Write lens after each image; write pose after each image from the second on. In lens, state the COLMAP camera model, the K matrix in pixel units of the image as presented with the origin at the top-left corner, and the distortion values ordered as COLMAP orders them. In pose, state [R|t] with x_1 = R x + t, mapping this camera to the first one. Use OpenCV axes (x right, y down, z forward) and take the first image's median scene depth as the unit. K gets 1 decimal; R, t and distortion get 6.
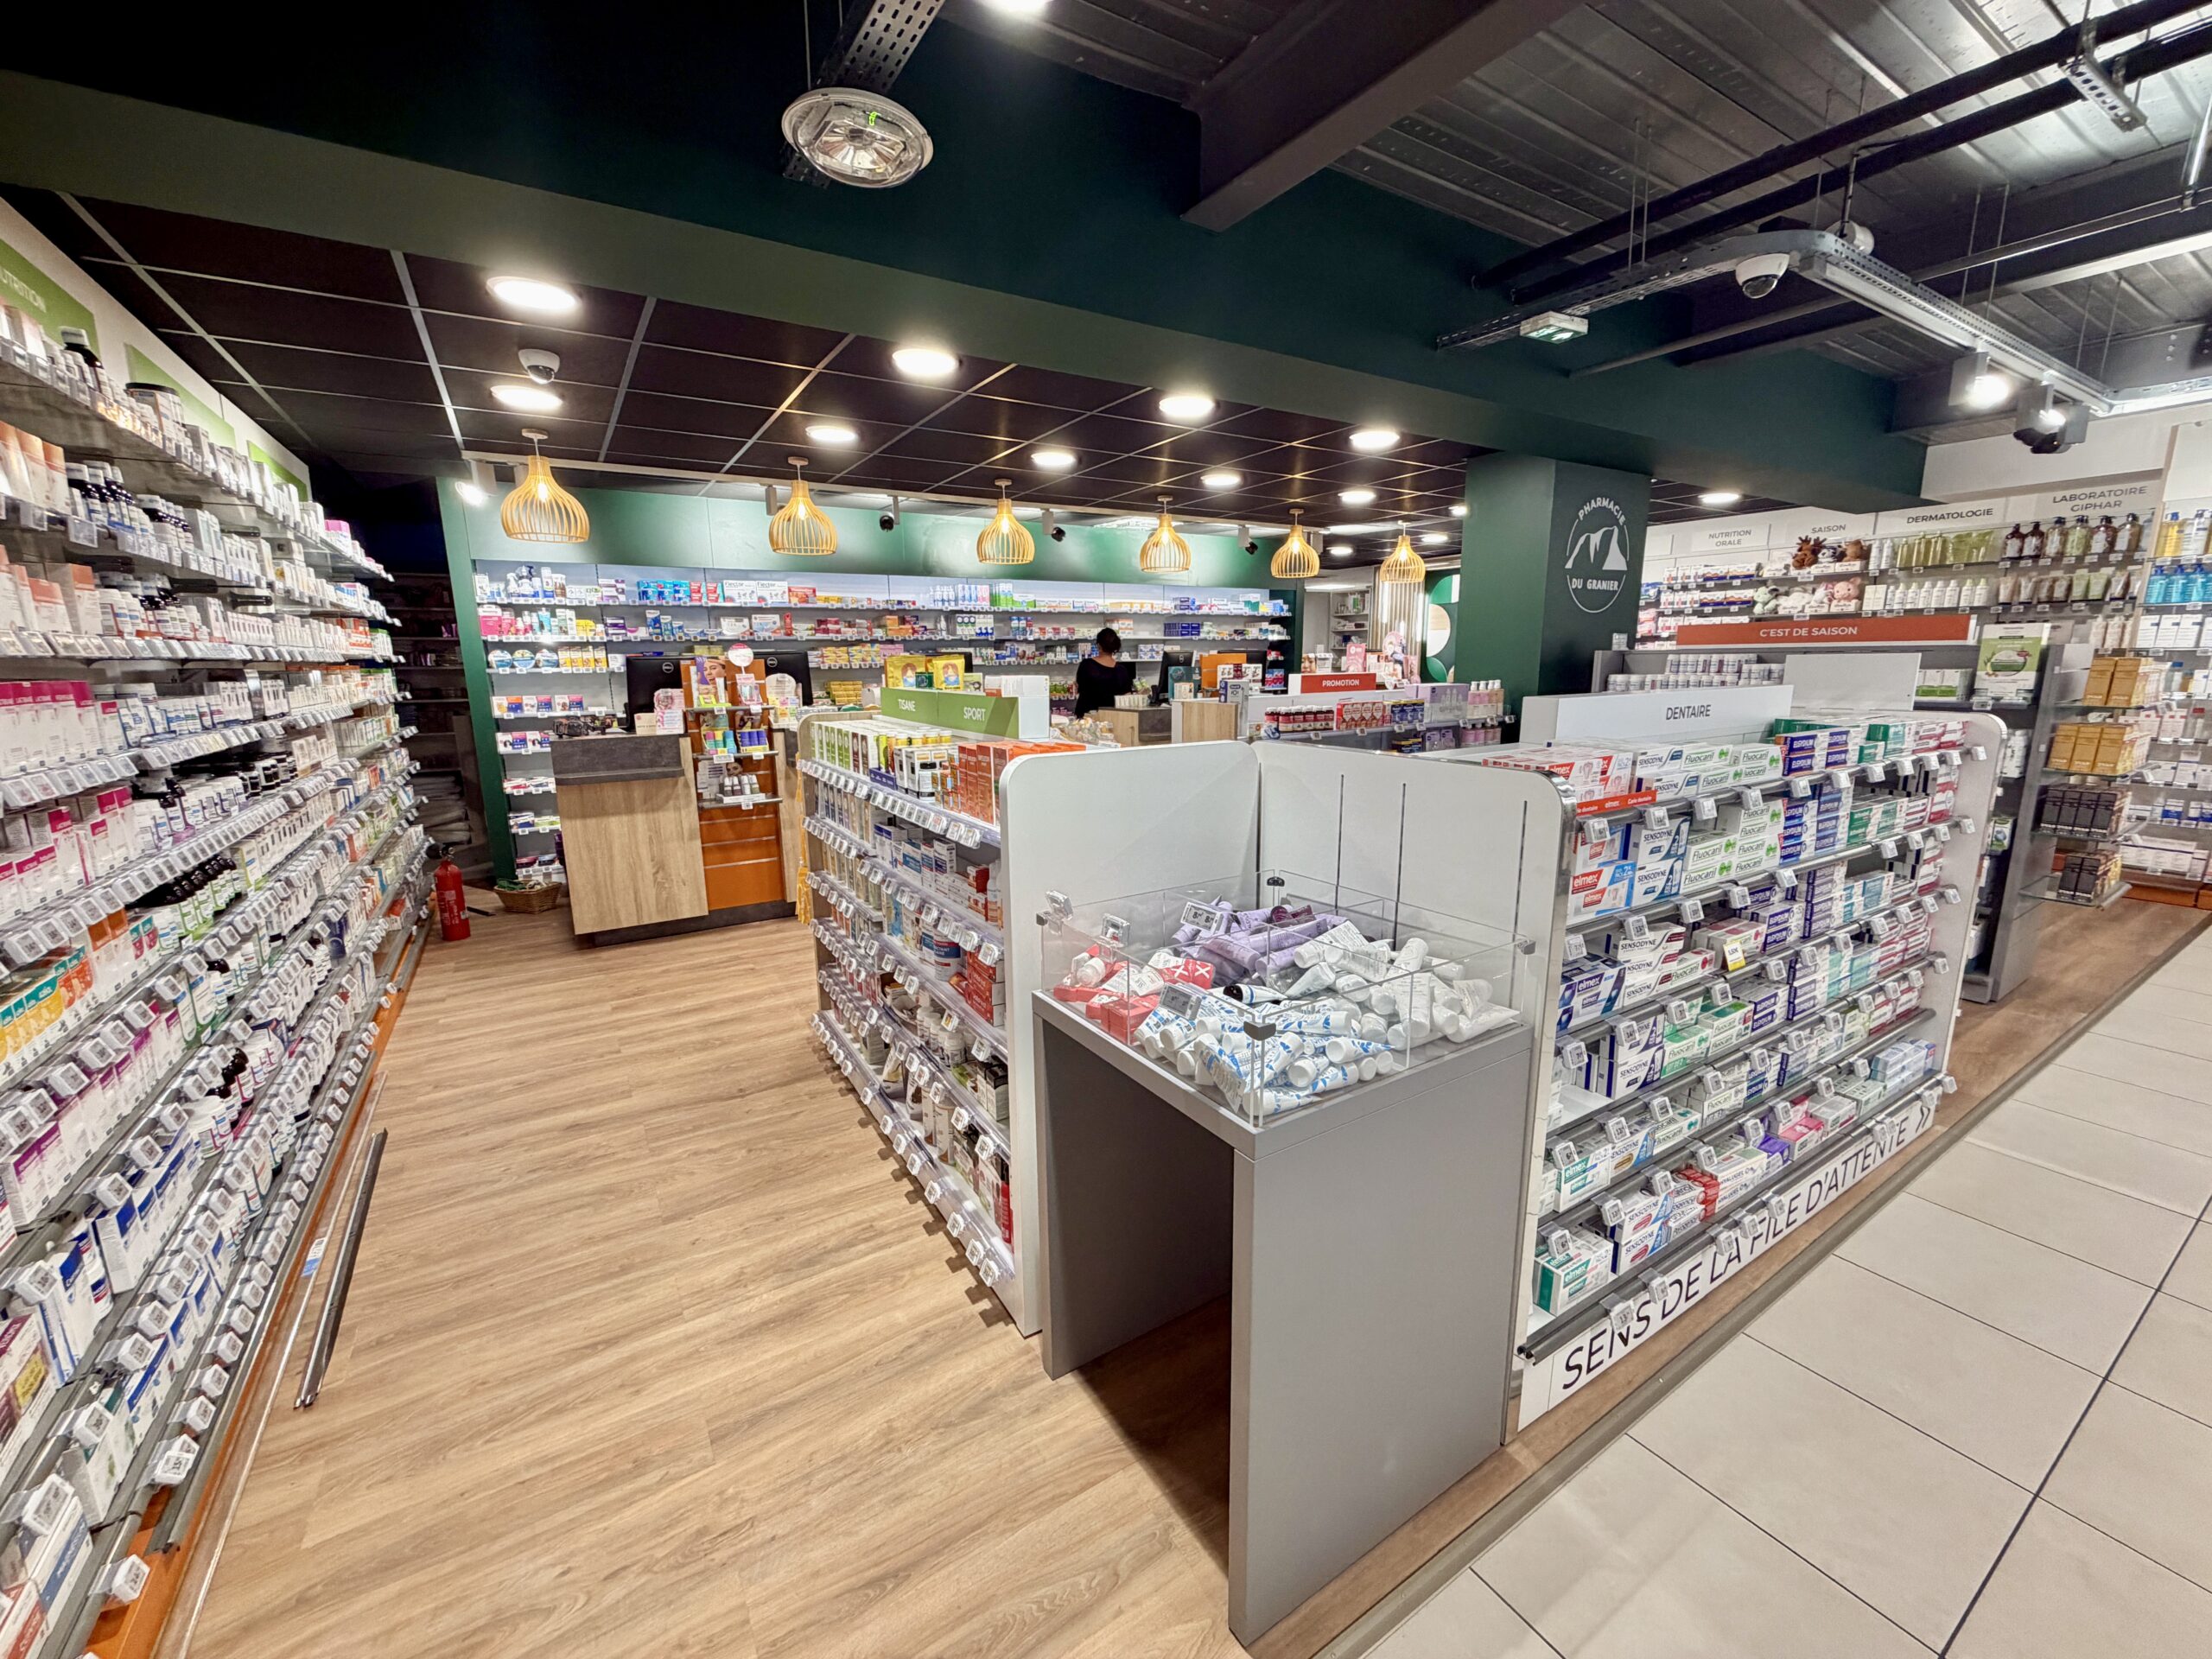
lens RADIAL K [[884.5, 0, 1098.7], [0, 884.5, 827.6], [0, 0, 1]] dist [-0.000446, 0.000285]
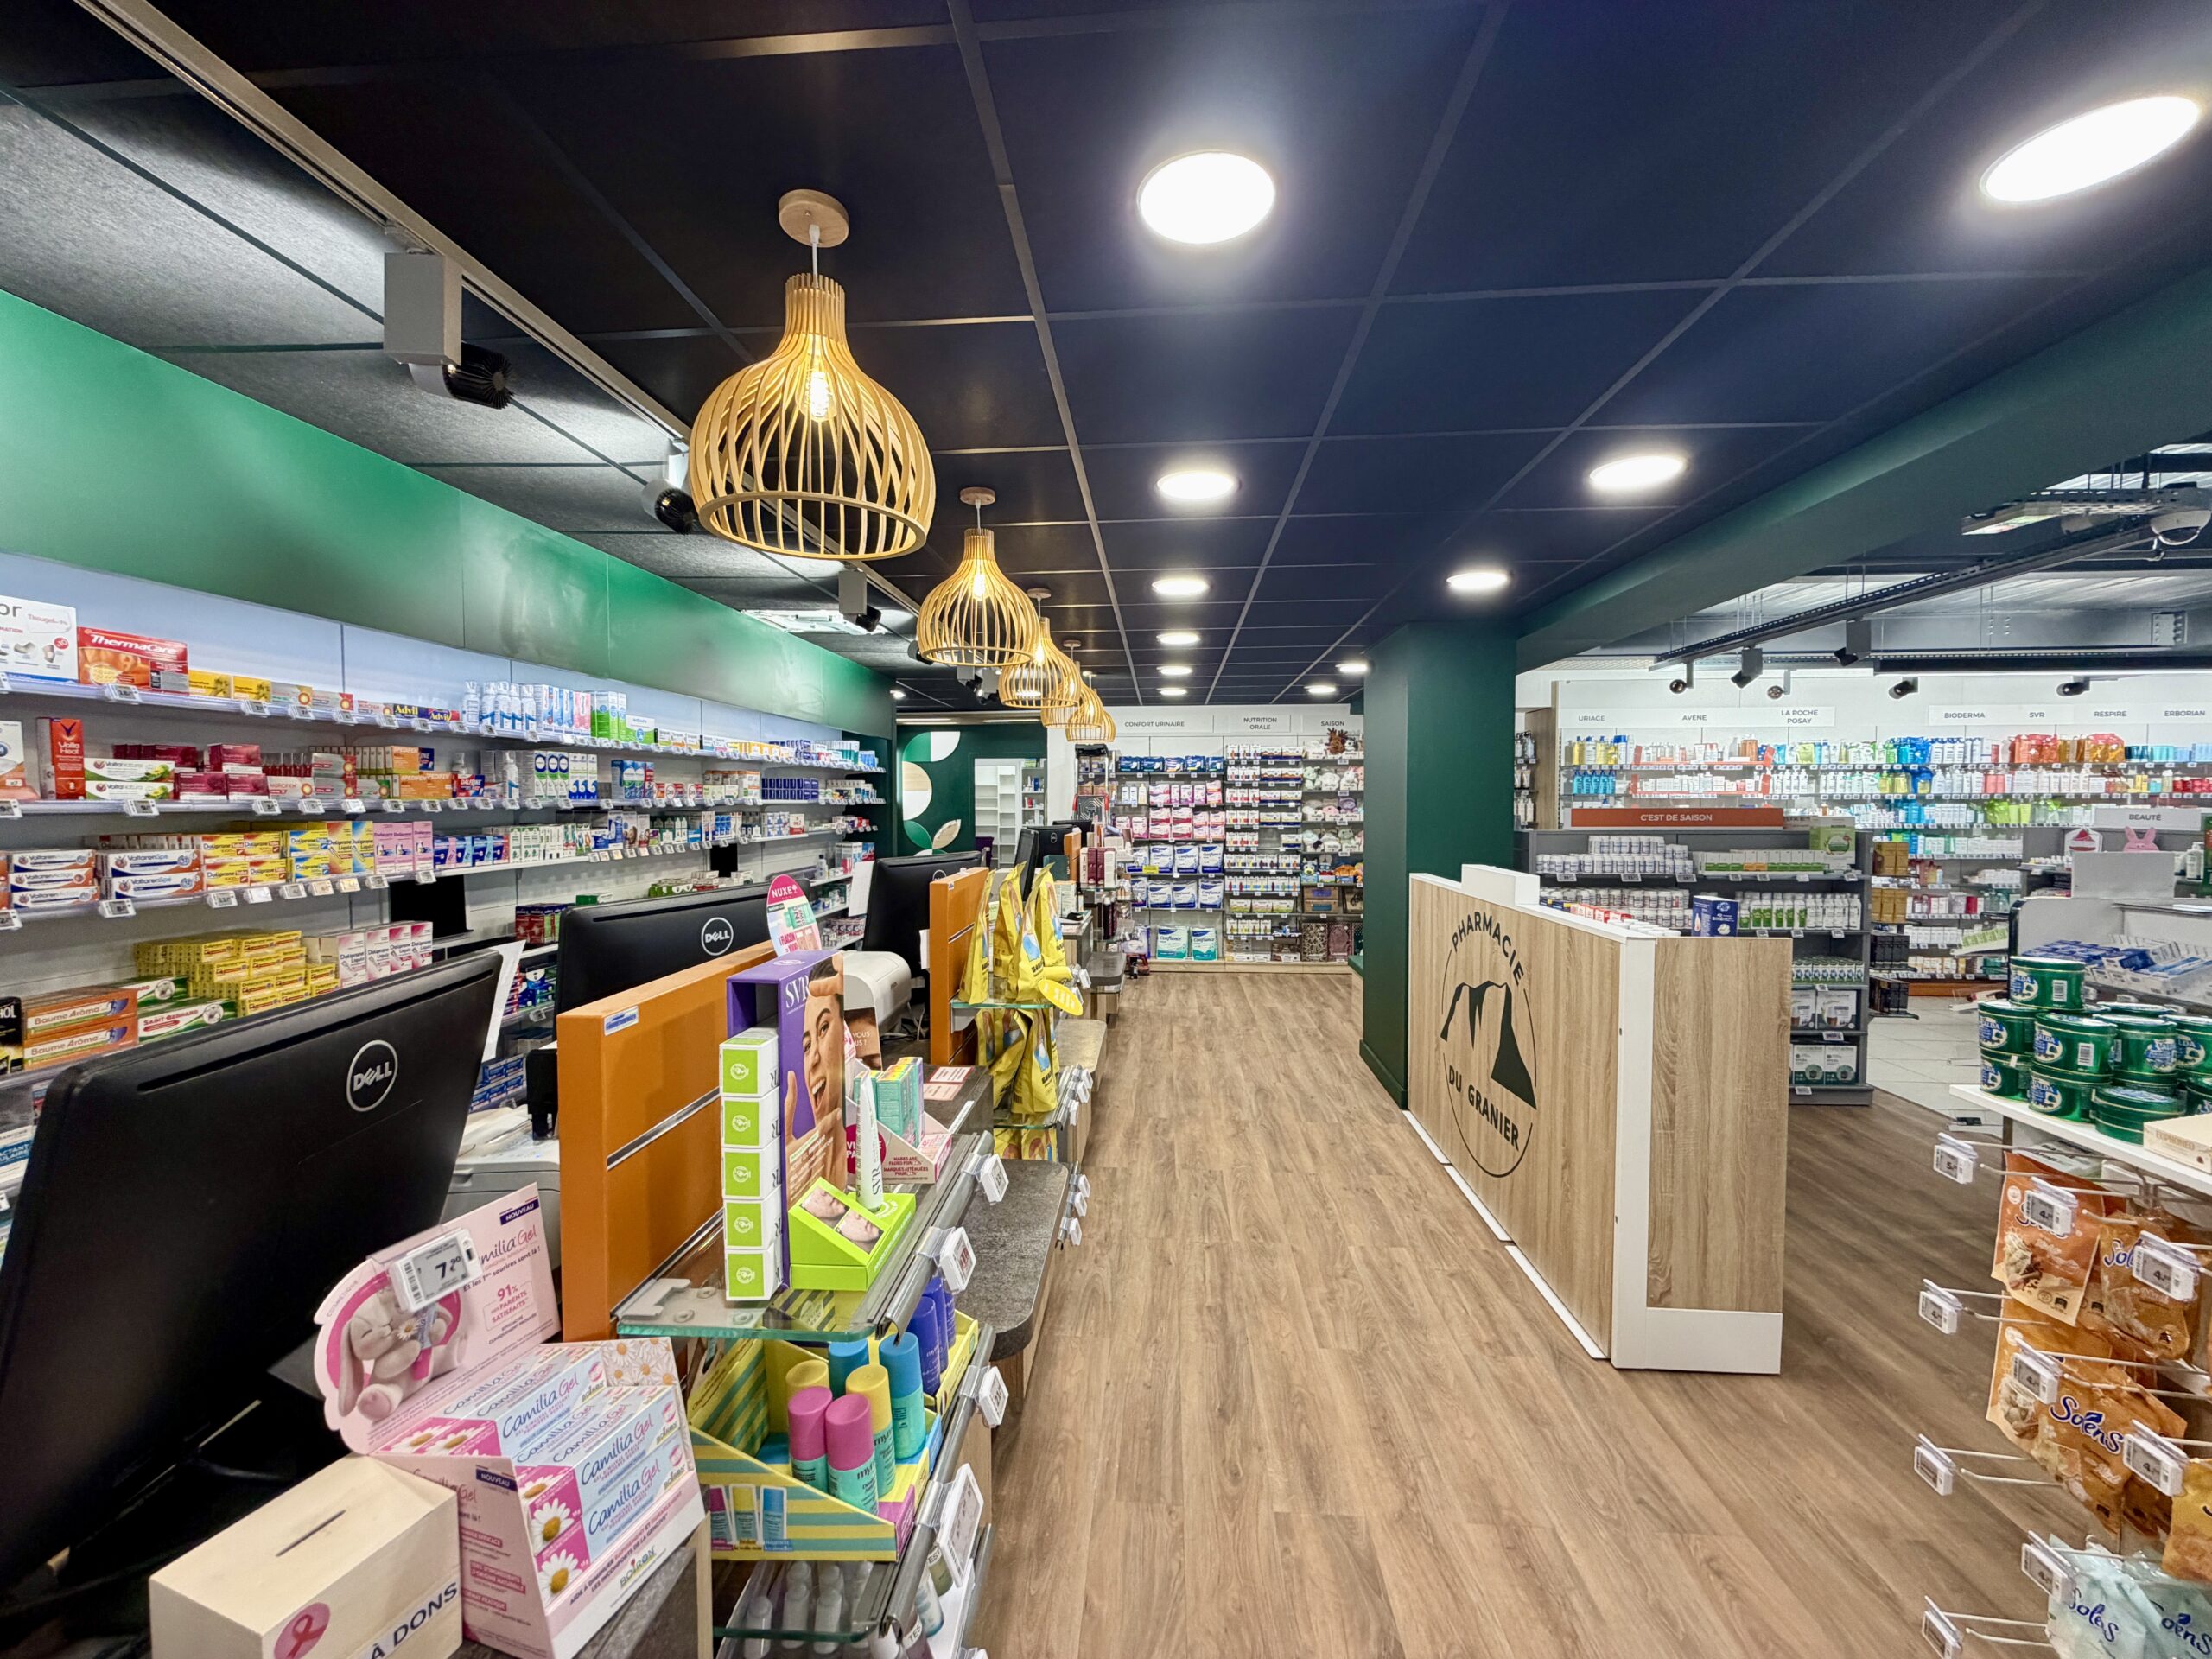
lens RADIAL K [[884.5, 0, 1108.8], [0, 884.5, 822.0], [0, 0, 1]] dist [-0.000446, 0.000285]
pose [[0.585295, -0.008935, 0.810771, -0.421587], [0.147841, 0.984353, -0.095878, -0.150799], [-0.797228, 0.175982, 0.577458, 0.649503]]
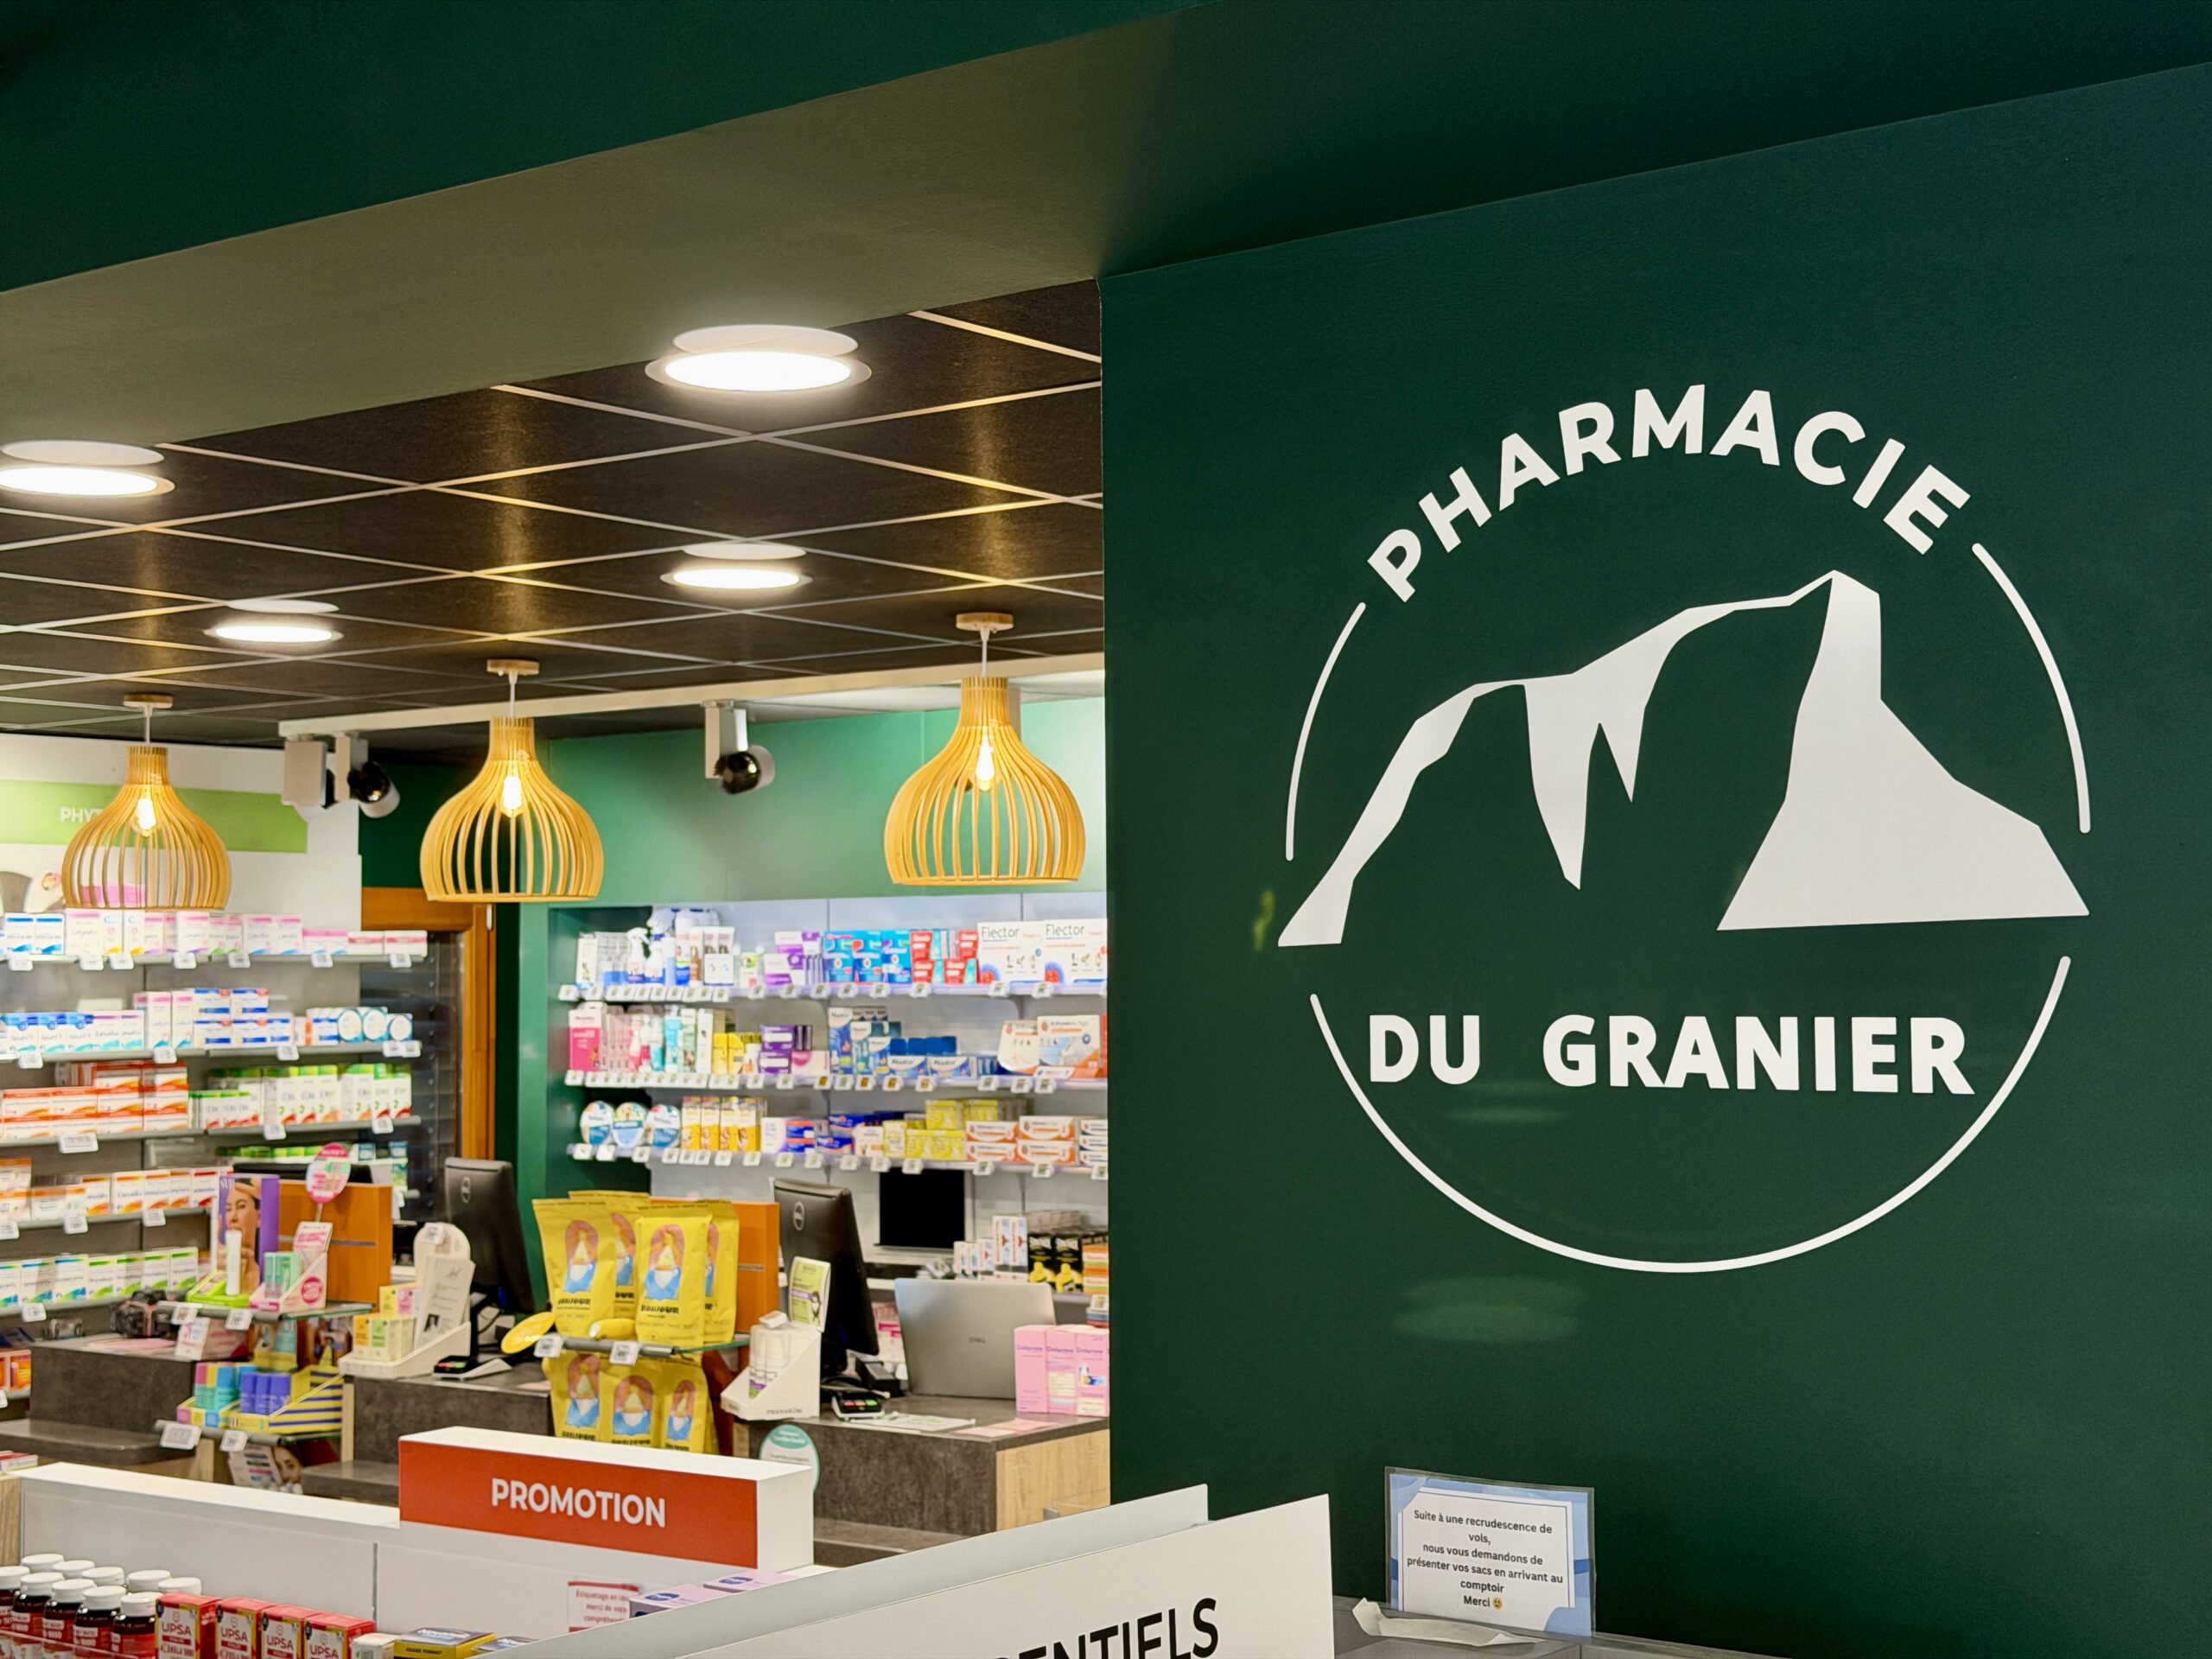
lens RADIAL K [[3101.9, 0, 1099.1], [0, 3101.9, 841.6], [0, 0, 1]] dist [0.121998, 0.000000]
pose [[0.337605, -0.031683, -0.940755, 0.806954], [-0.174410, 0.980022, -0.095595, -0.211590], [0.924989, 0.196350, 0.325334, 0.665271]]
